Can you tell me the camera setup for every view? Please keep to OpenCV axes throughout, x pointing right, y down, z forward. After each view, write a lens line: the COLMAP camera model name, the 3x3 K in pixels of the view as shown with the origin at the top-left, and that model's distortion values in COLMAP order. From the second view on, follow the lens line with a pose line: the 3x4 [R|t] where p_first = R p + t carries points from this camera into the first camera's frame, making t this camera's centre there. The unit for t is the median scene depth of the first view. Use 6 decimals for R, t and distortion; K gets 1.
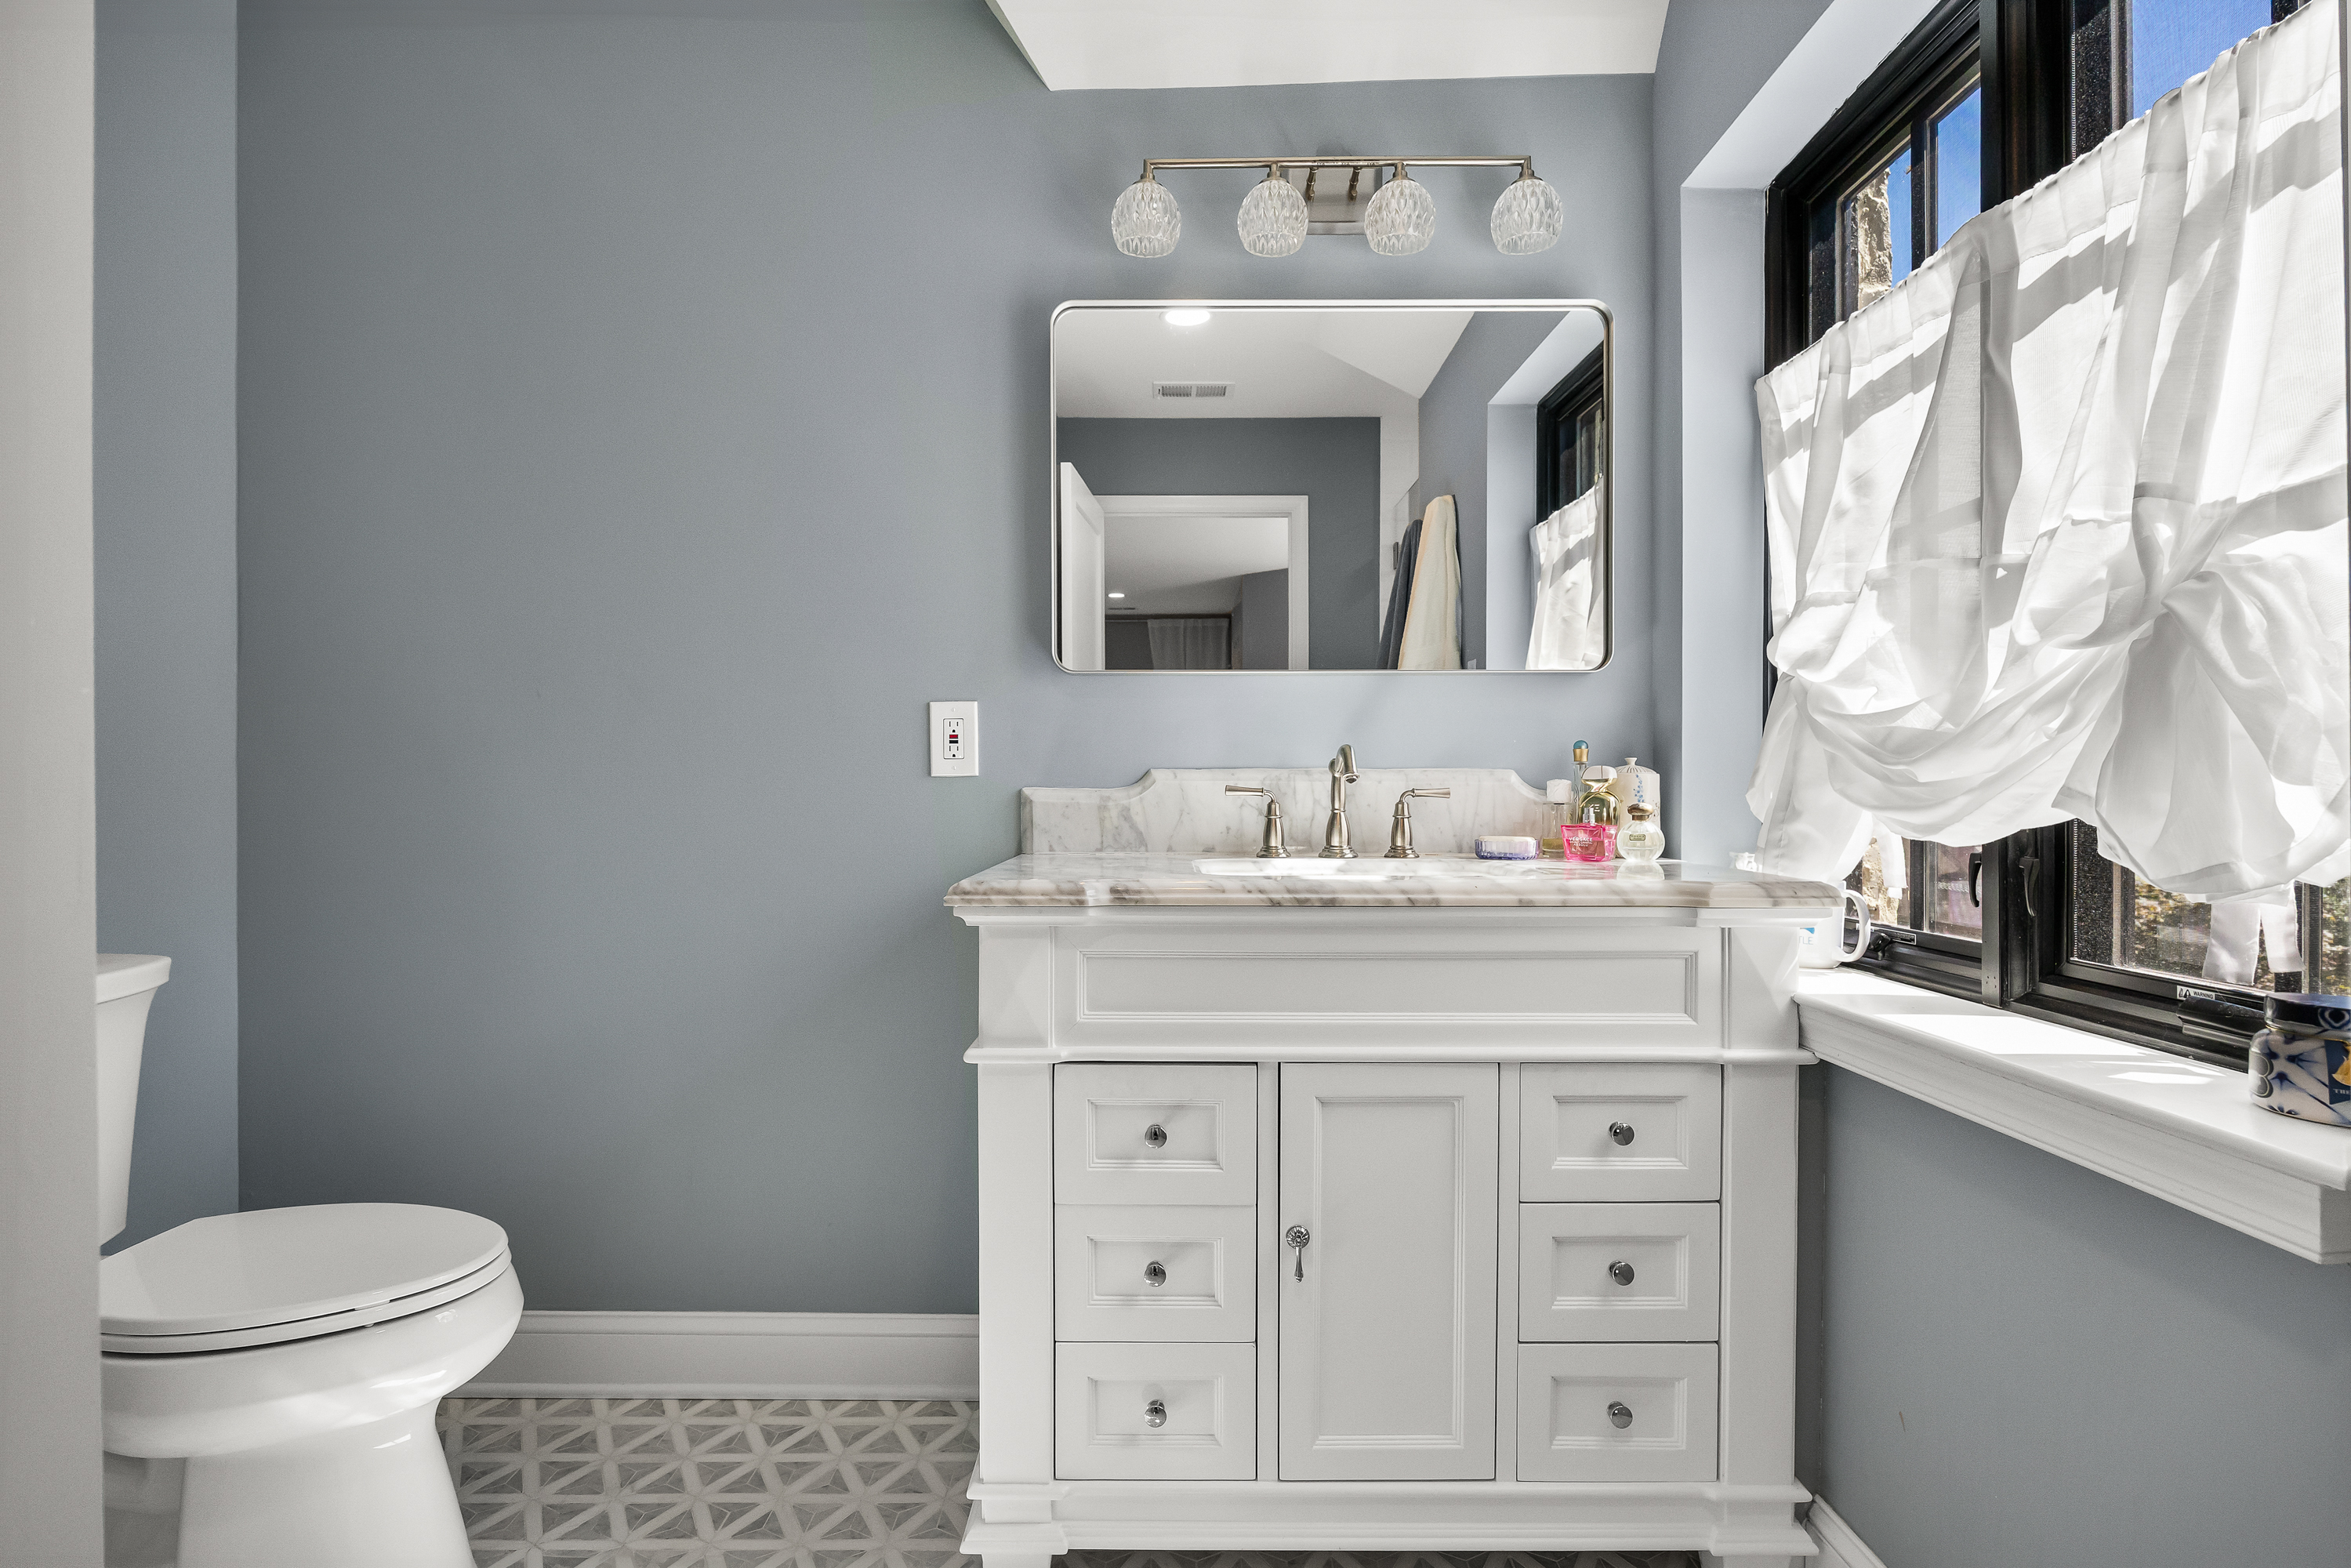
lens RADIAL K [[1199.4, 0, 1172.1], [0, 1199.4, 782.5], [0, 0, 1]] dist [-0.001060, -0.000057]
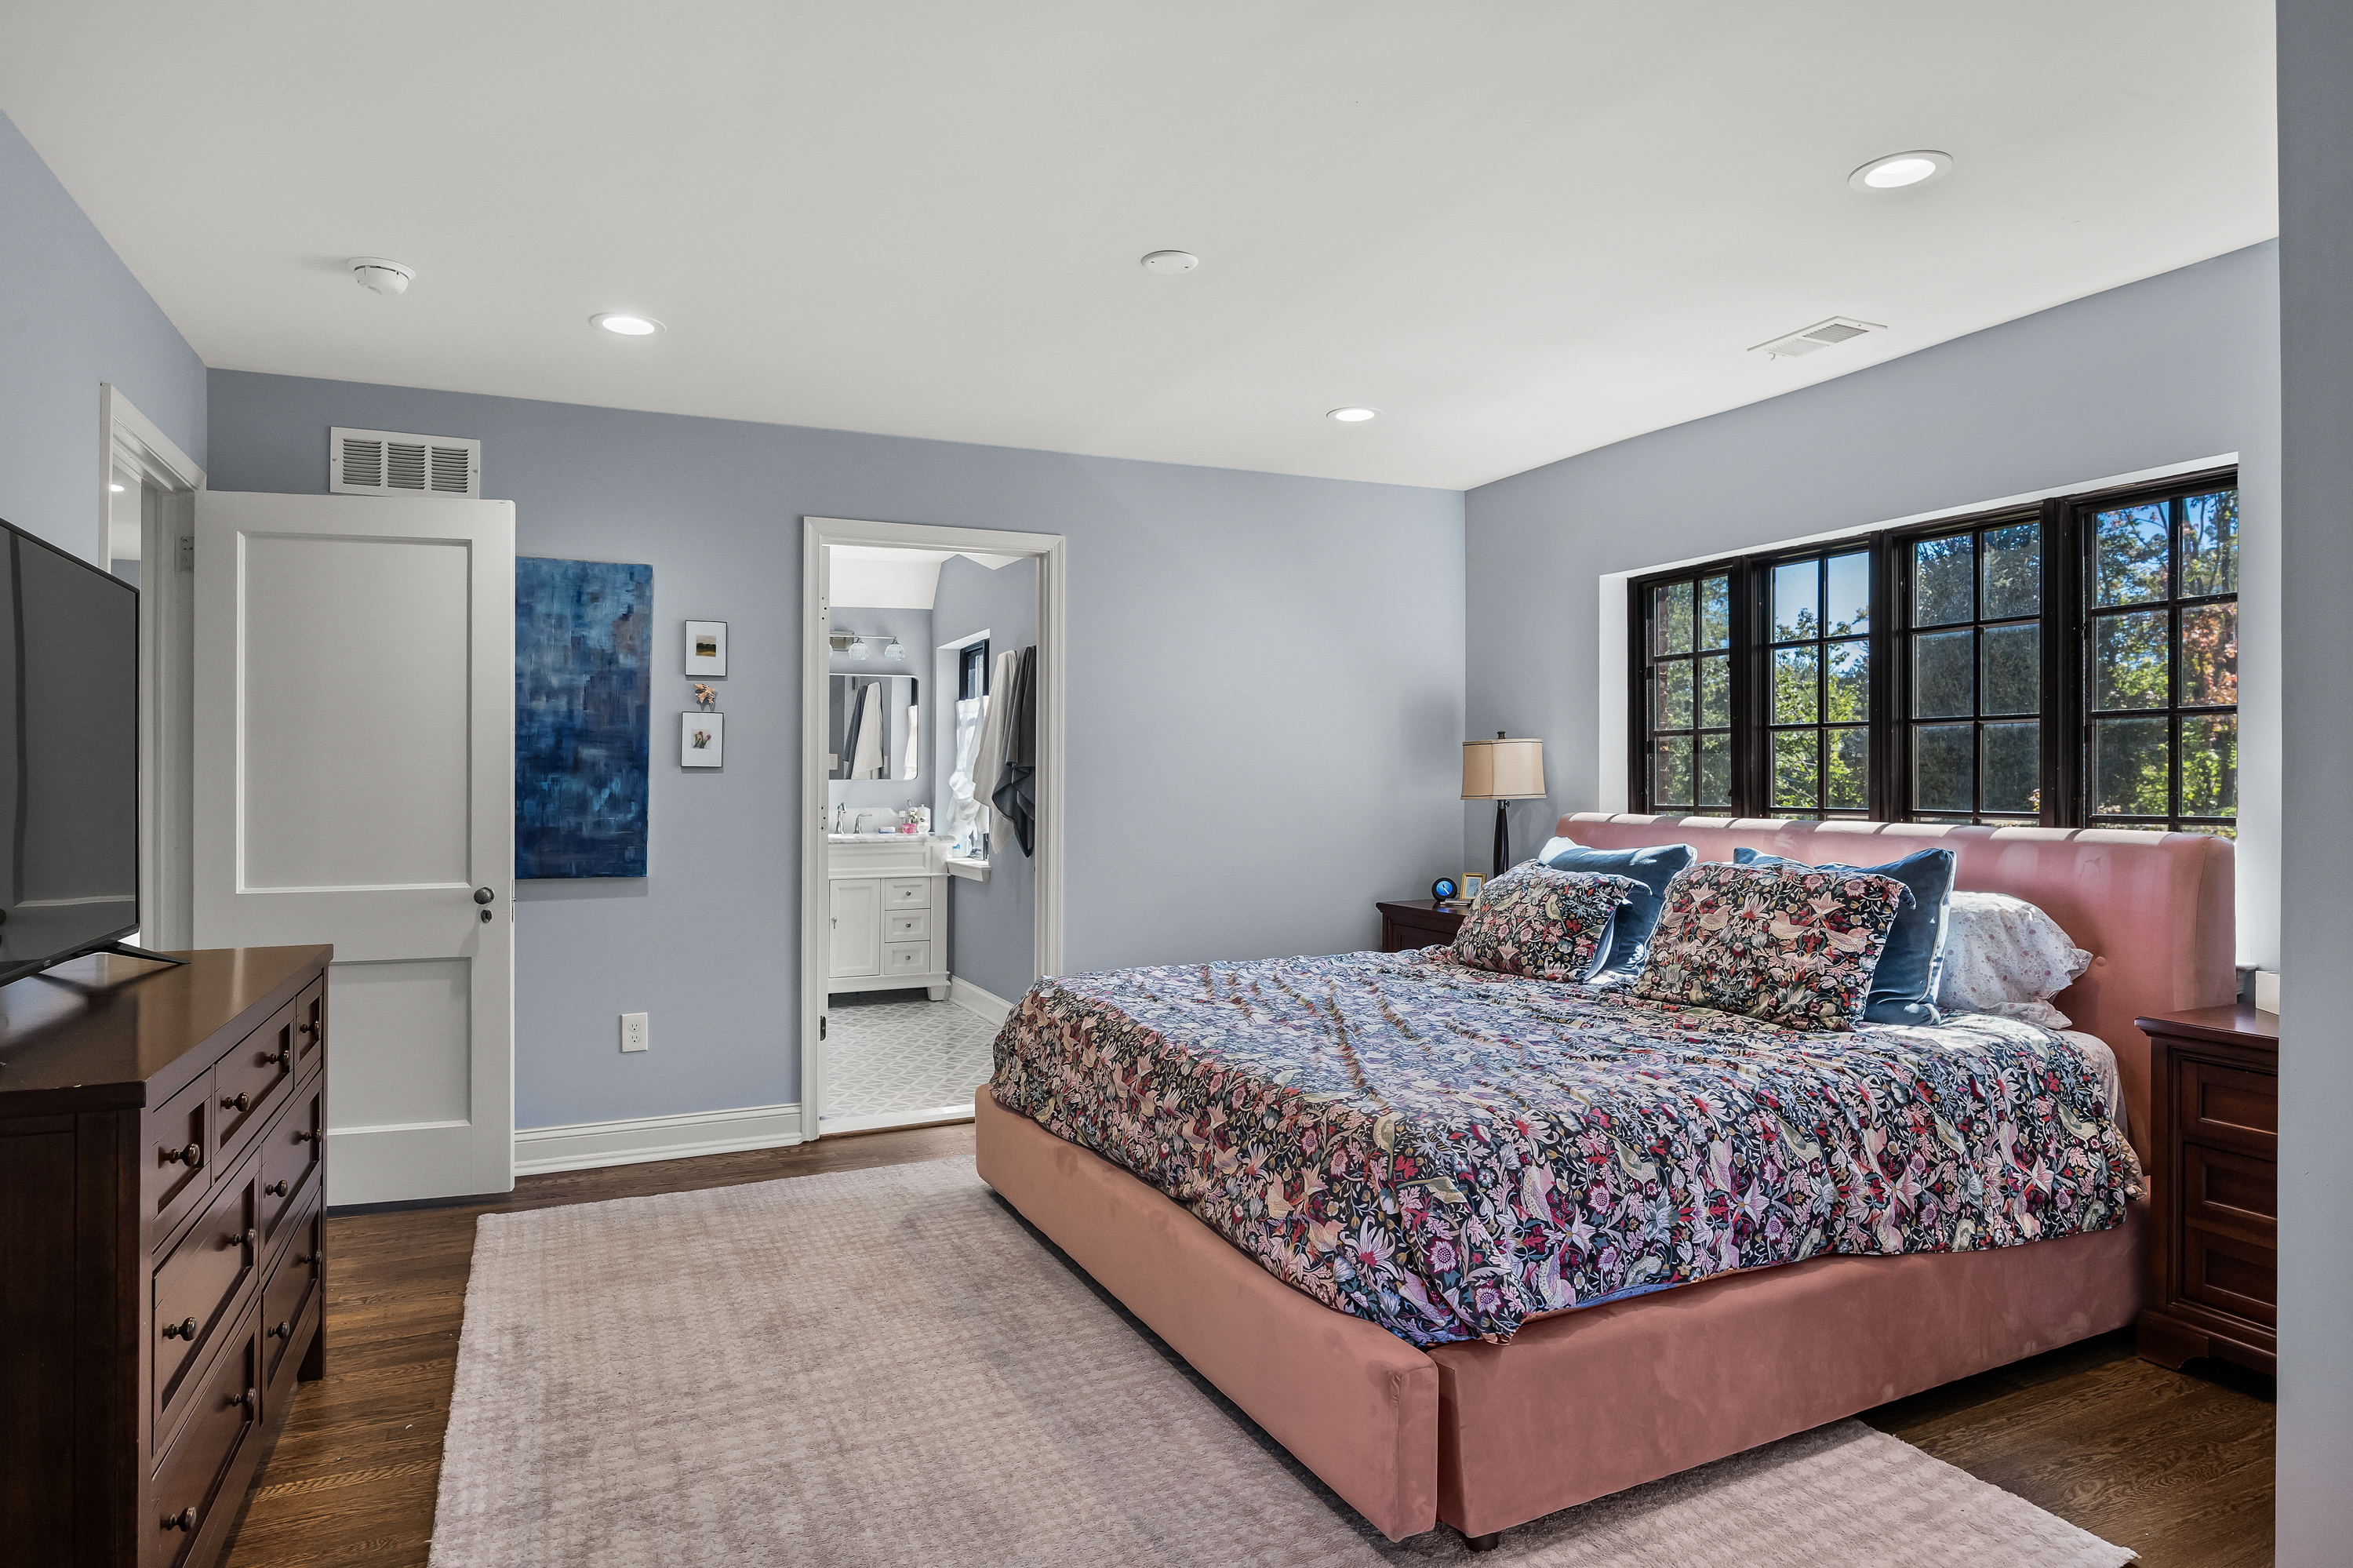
lens RADIAL K [[1361.9, 0, 1181.7], [0, 1361.9, 782.9], [0, 0, 1]] dist [-0.008086, 0.001592]
pose [[0.909316, 0.010826, 0.415966, -0.644160], [-0.009615, 0.999941, -0.005005, -0.077707], [-0.415996, 0.000552, 0.909366, -3.212594]]
